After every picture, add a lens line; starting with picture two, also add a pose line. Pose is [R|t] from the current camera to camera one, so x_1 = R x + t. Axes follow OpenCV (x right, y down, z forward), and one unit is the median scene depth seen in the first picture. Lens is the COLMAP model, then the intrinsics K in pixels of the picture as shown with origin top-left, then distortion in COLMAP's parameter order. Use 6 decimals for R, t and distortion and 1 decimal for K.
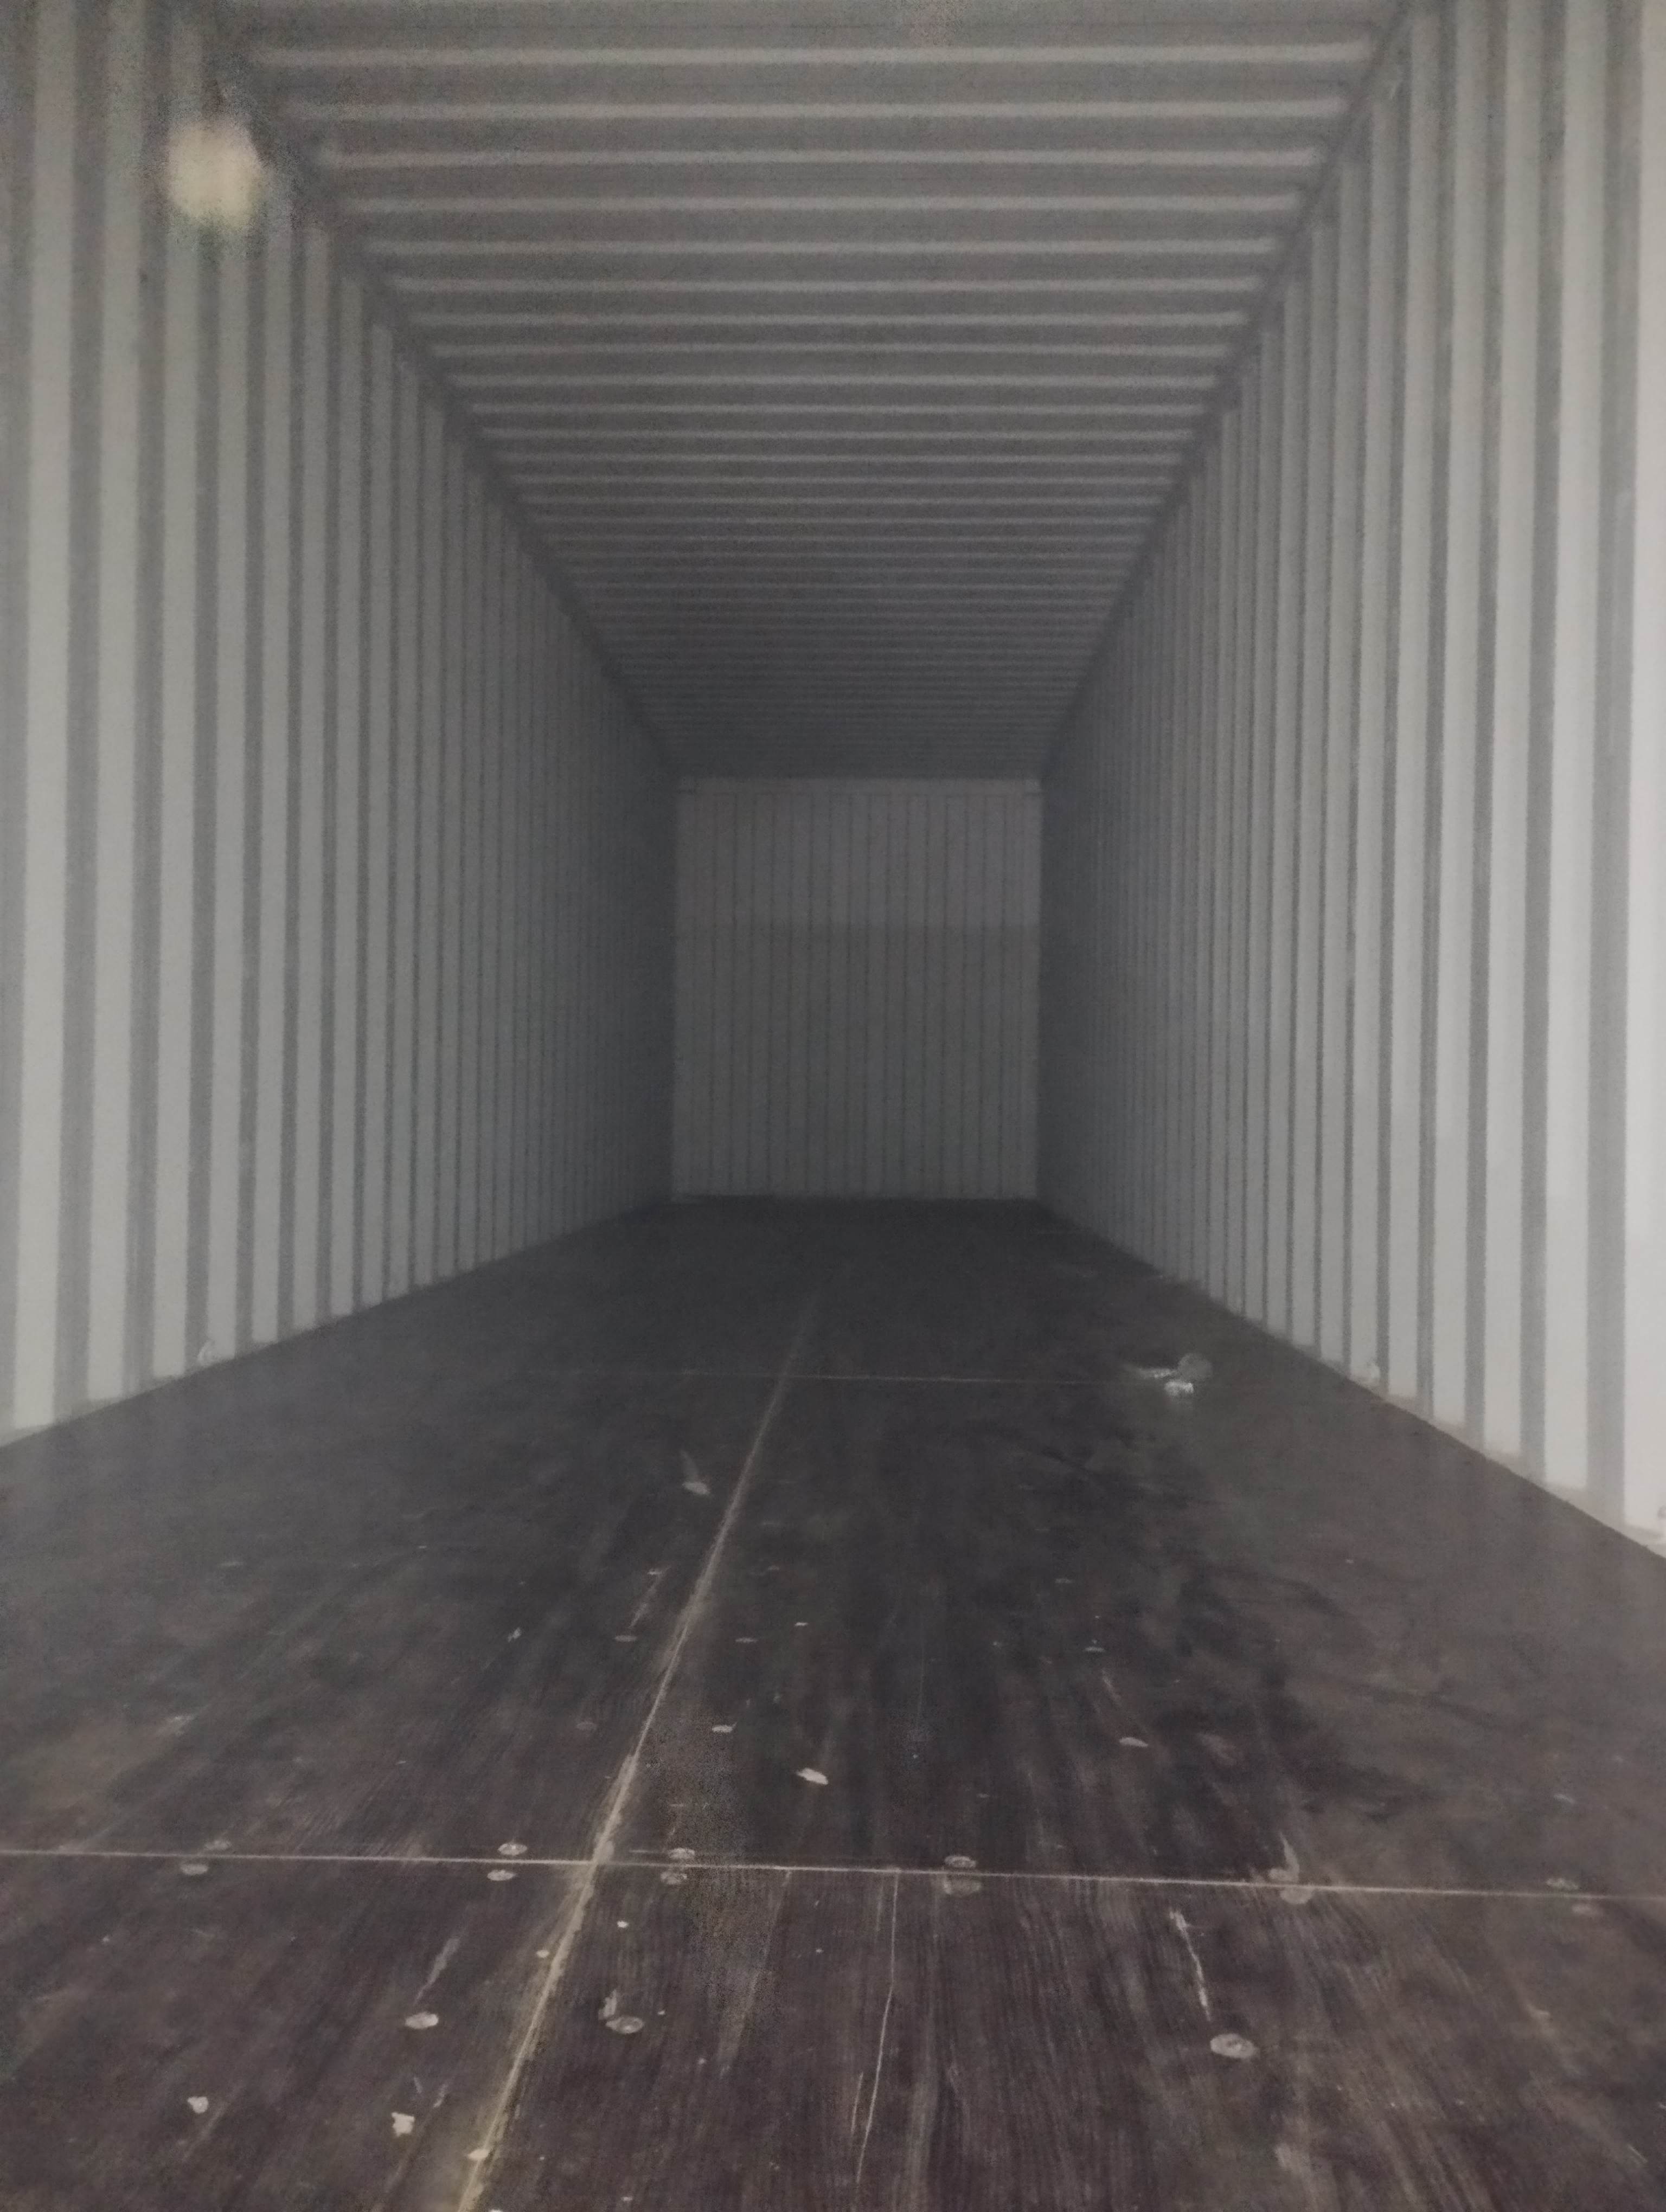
lens RADIAL K [[1810.8, 0, 837.2], [0, 1810.8, 1109.7], [0, 0, 1]] dist [-0.007777, 0.008841]
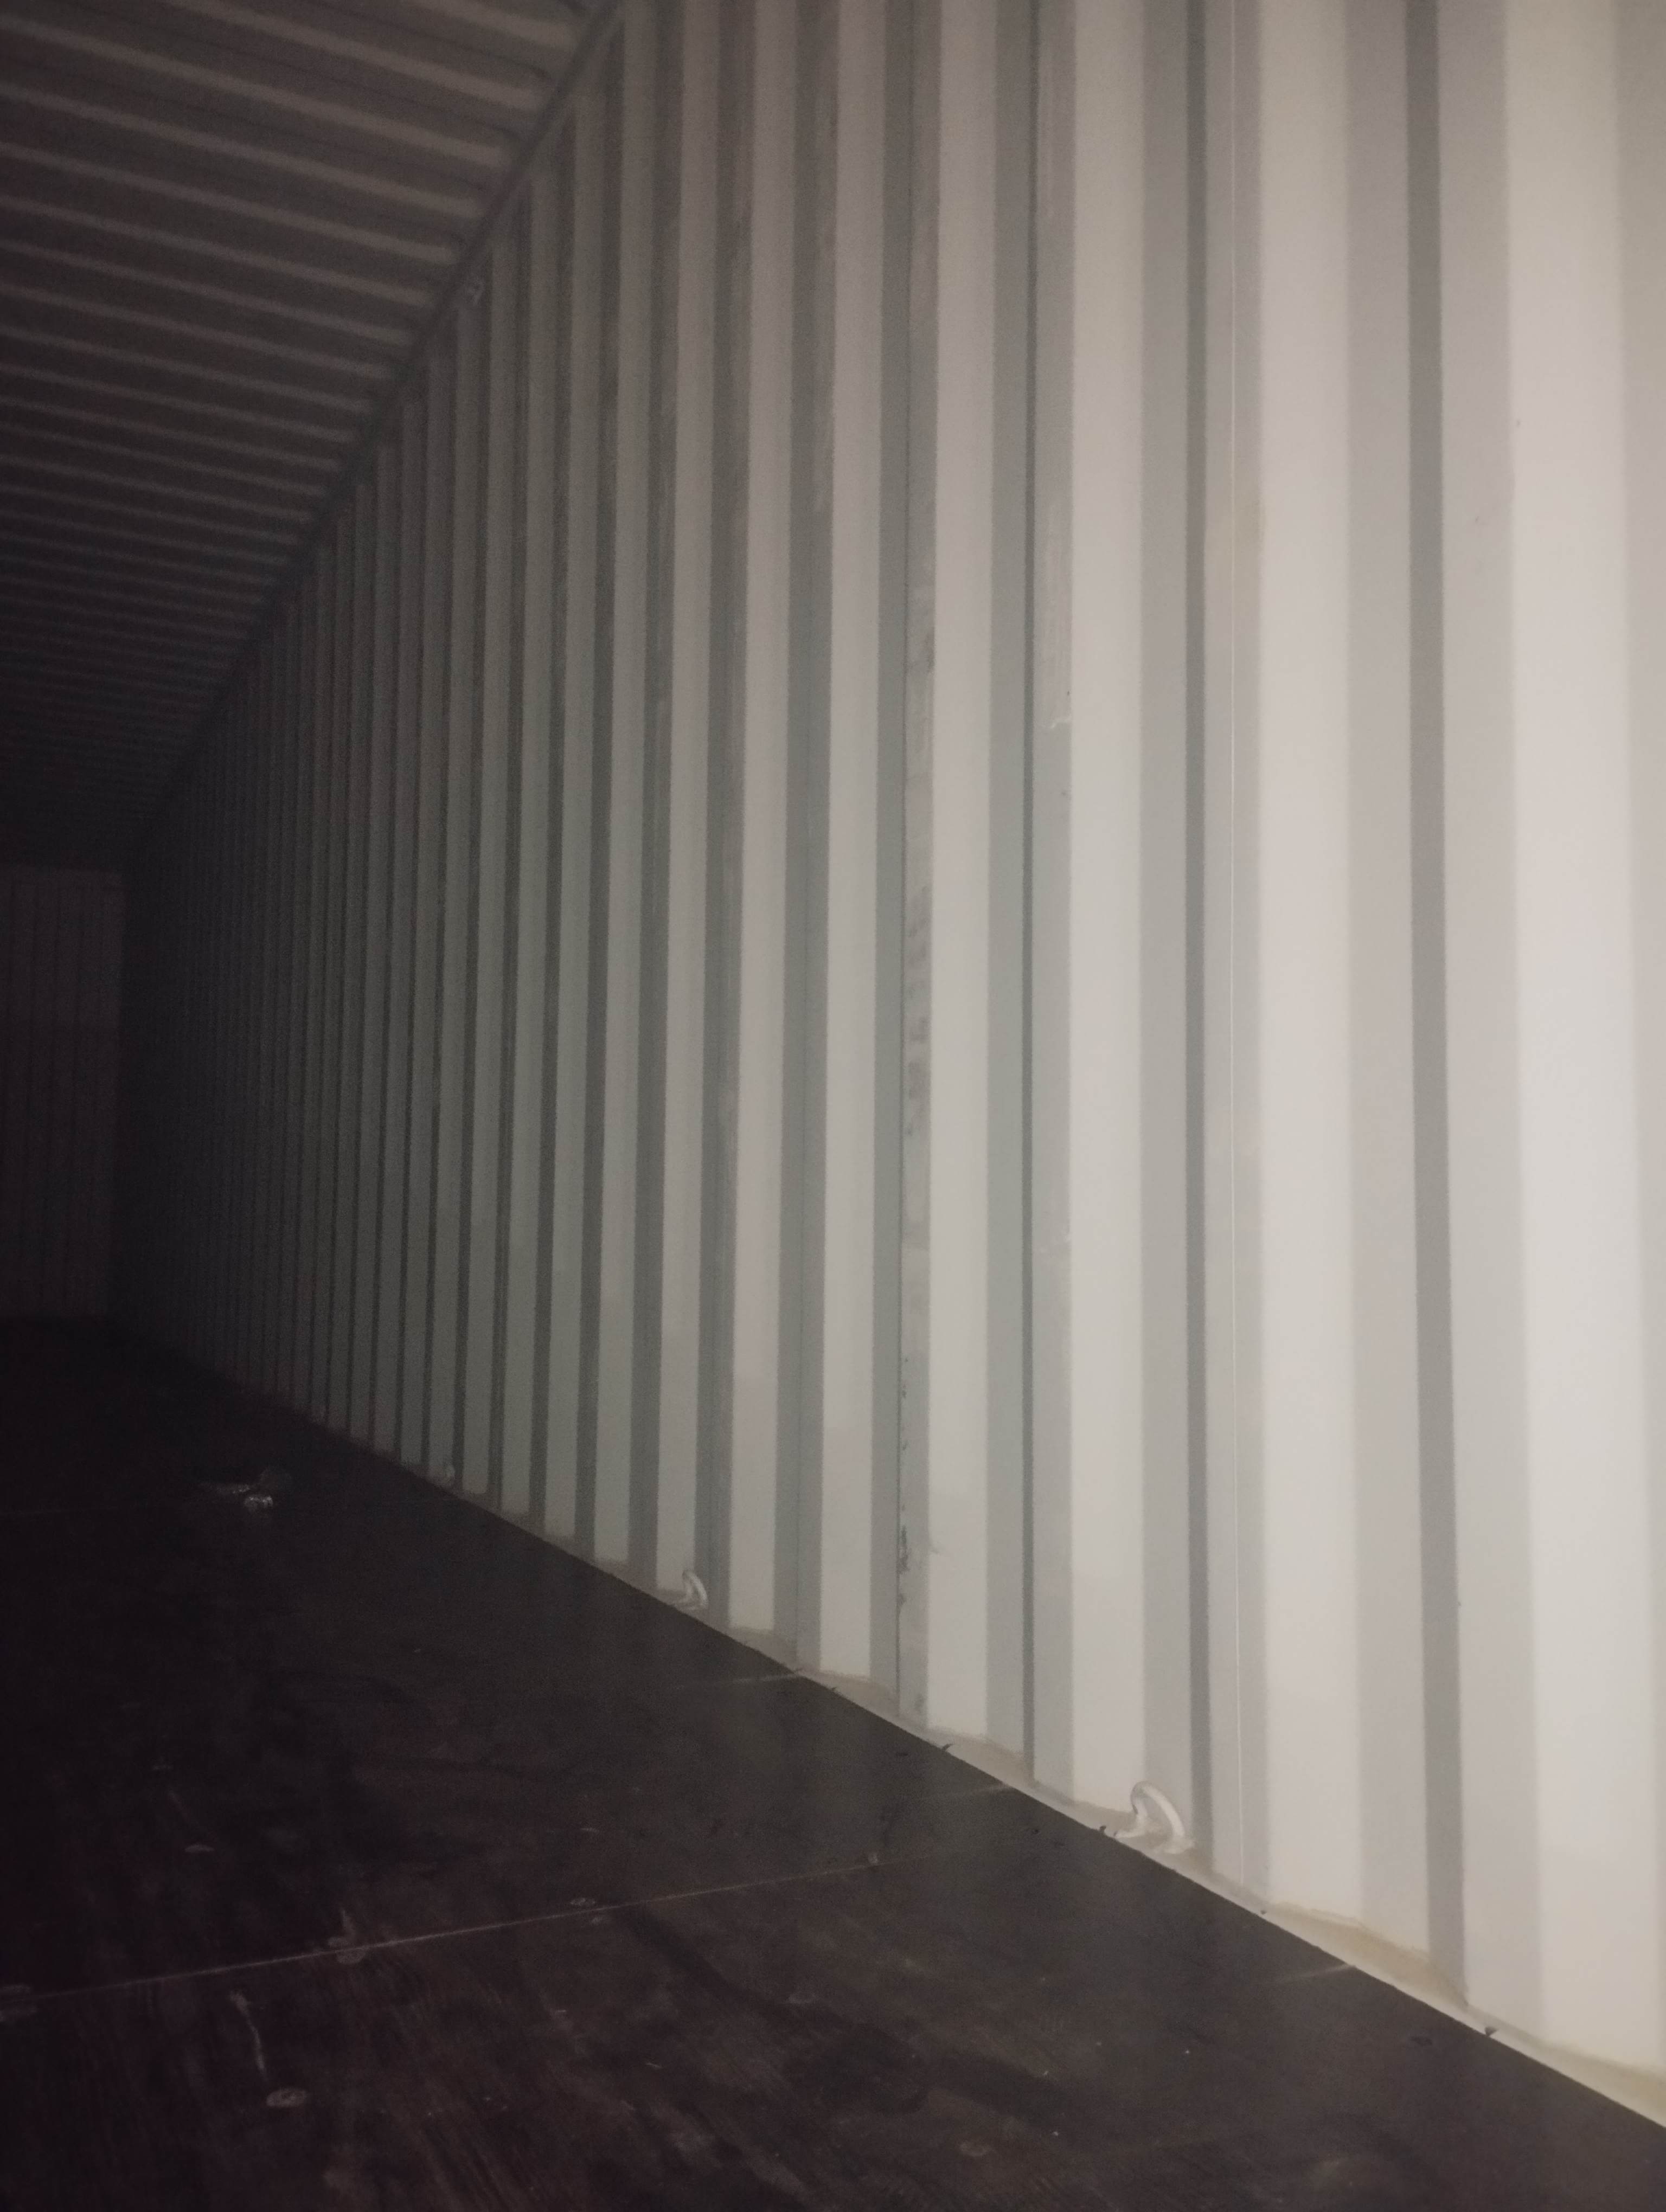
lens RADIAL K [[1811.3, 0, 836.1], [0, 1811.3, 1115.3], [0, 0, 1]] dist [0.084638, -0.117152]
pose [[0.883409, 0.025704, 0.467897, -0.019308], [-0.000214, 0.998517, -0.054449, -0.011776], [-0.468602, 0.048001, 0.882104, -0.135738]]
